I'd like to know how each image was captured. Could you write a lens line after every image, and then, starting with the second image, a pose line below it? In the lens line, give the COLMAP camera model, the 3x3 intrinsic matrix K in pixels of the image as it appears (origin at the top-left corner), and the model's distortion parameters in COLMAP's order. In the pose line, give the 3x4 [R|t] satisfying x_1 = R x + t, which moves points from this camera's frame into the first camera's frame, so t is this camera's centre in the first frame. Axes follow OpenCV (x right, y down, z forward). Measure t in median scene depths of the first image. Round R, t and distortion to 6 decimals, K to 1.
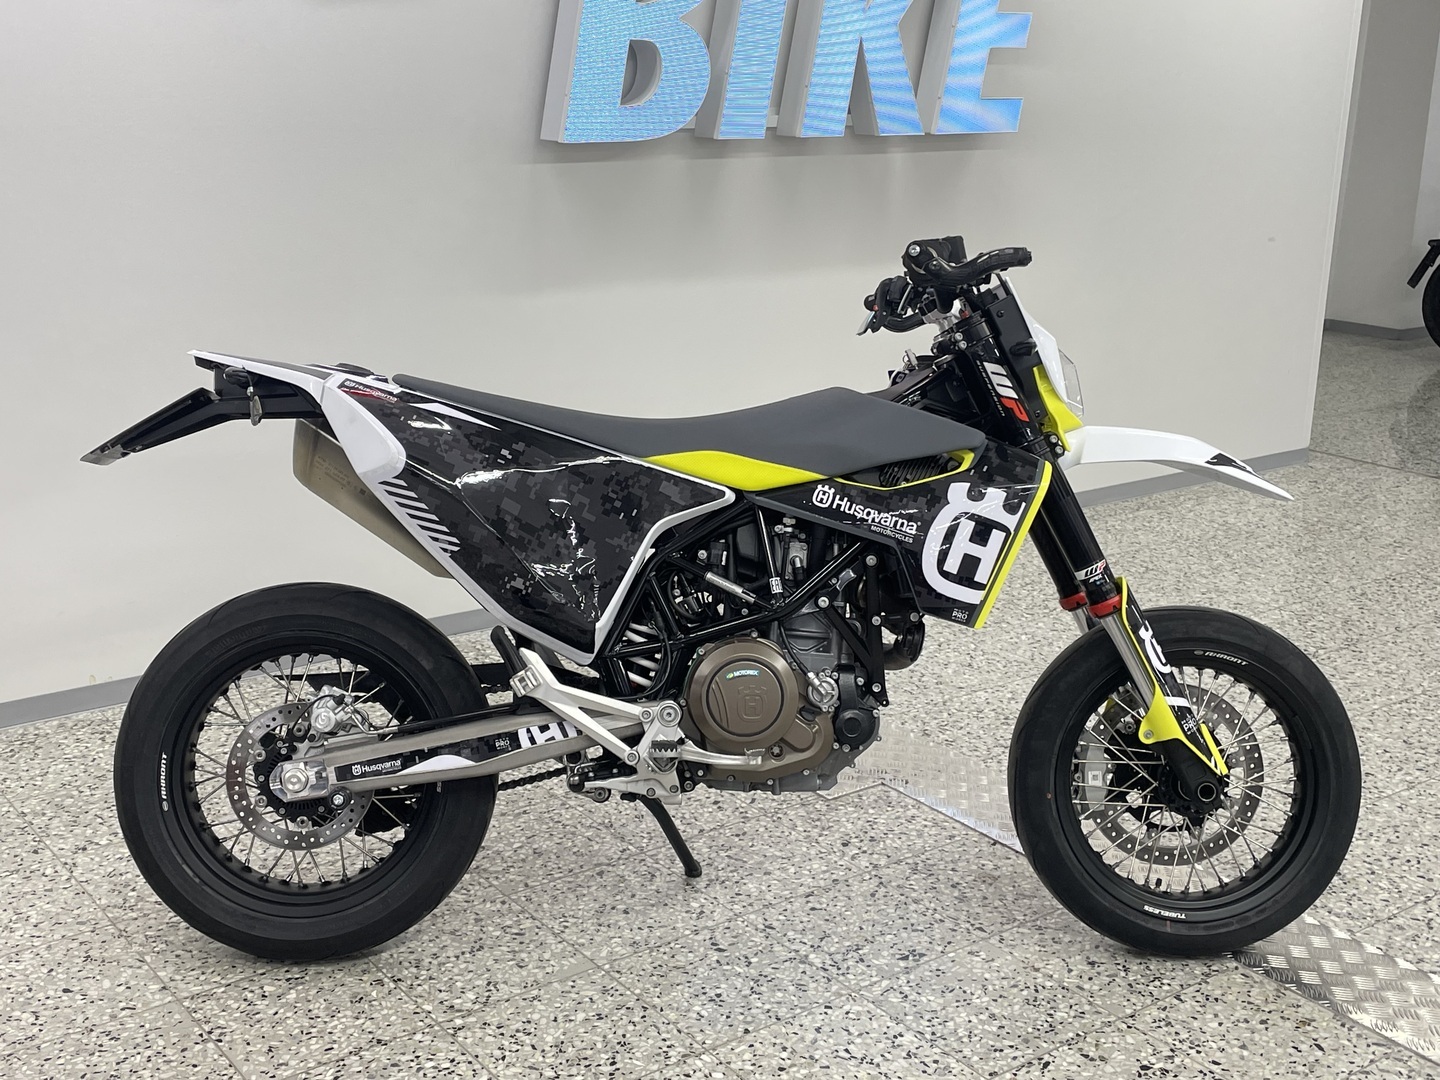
lens RADIAL K [[1741.5, 0, 695.7], [0, 1741.5, 511.5], [0, 0, 1]] dist [0.076145, -0.072633]
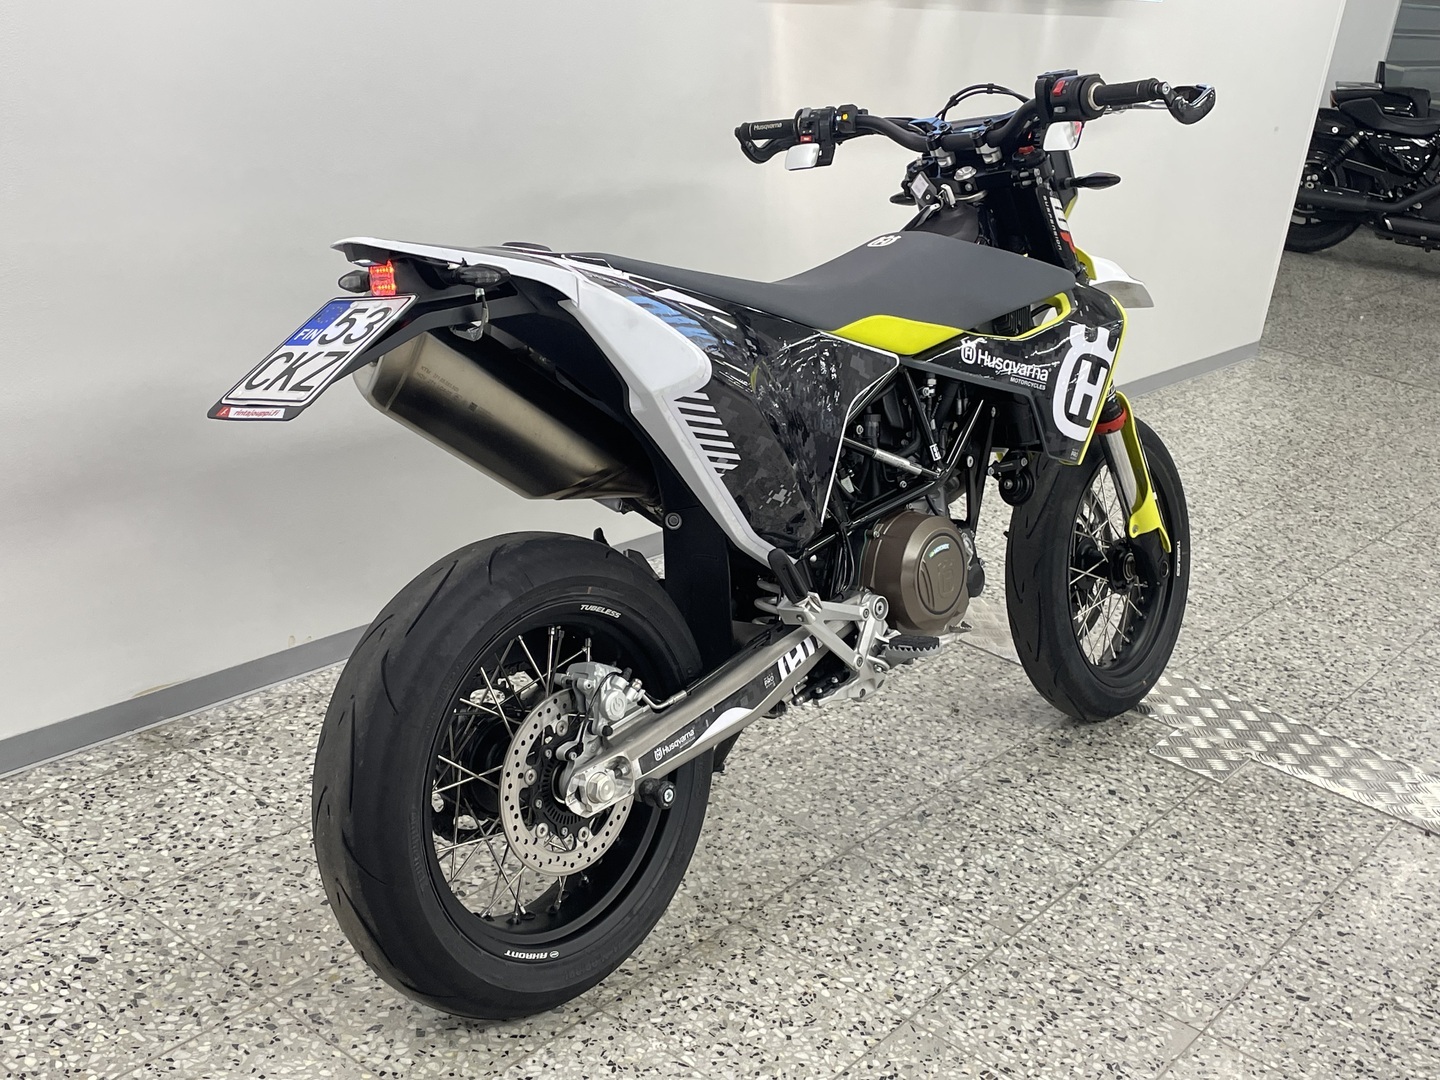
lens RADIAL K [[1747.2, 0, 708.3], [0, 1747.2, 535.8], [0, 0, 1]] dist [0.112856, -0.200015]
pose [[0.701430, -0.182150, 0.689070, -0.707078], [0.062829, 0.978831, 0.194789, -0.106462], [-0.709964, -0.093337, 0.698025, 0.418985]]
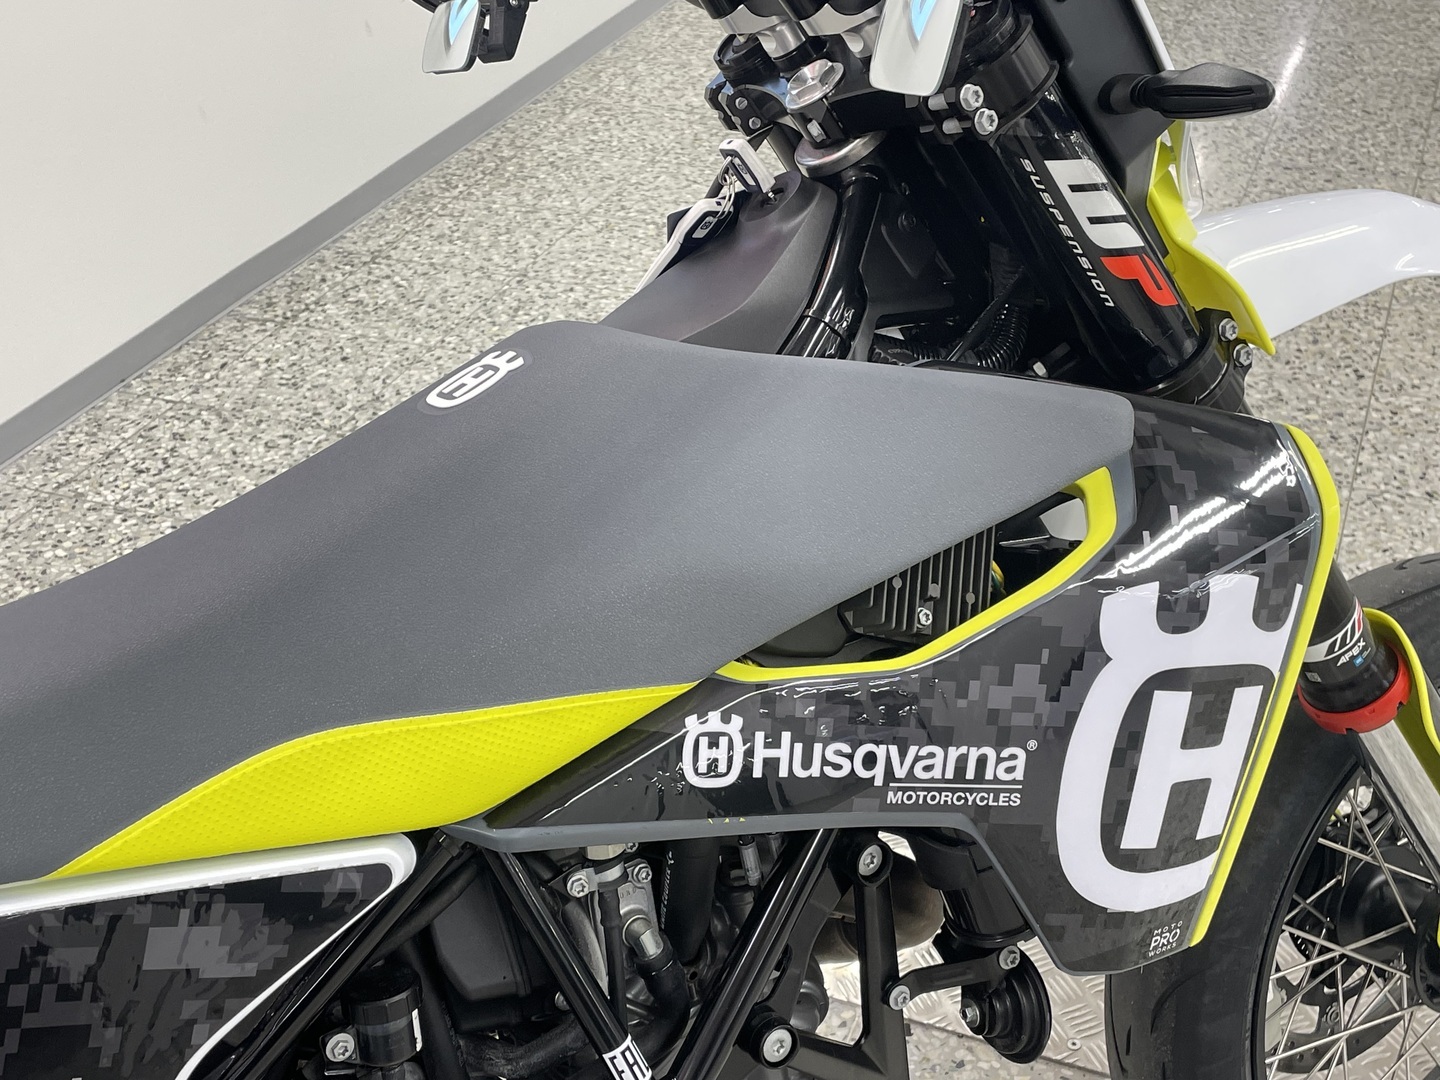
lens RADIAL K [[1717.3, 0, 736.1], [0, 1717.3, 509.6], [0, 0, 1]] dist [0.127748, -0.237400]
pose [[0.853396, -0.324838, 0.407671, -0.029092], [0.195218, 0.924335, 0.327864, -0.141190], [-0.483327, -0.200213, 0.852238, 0.755632]]
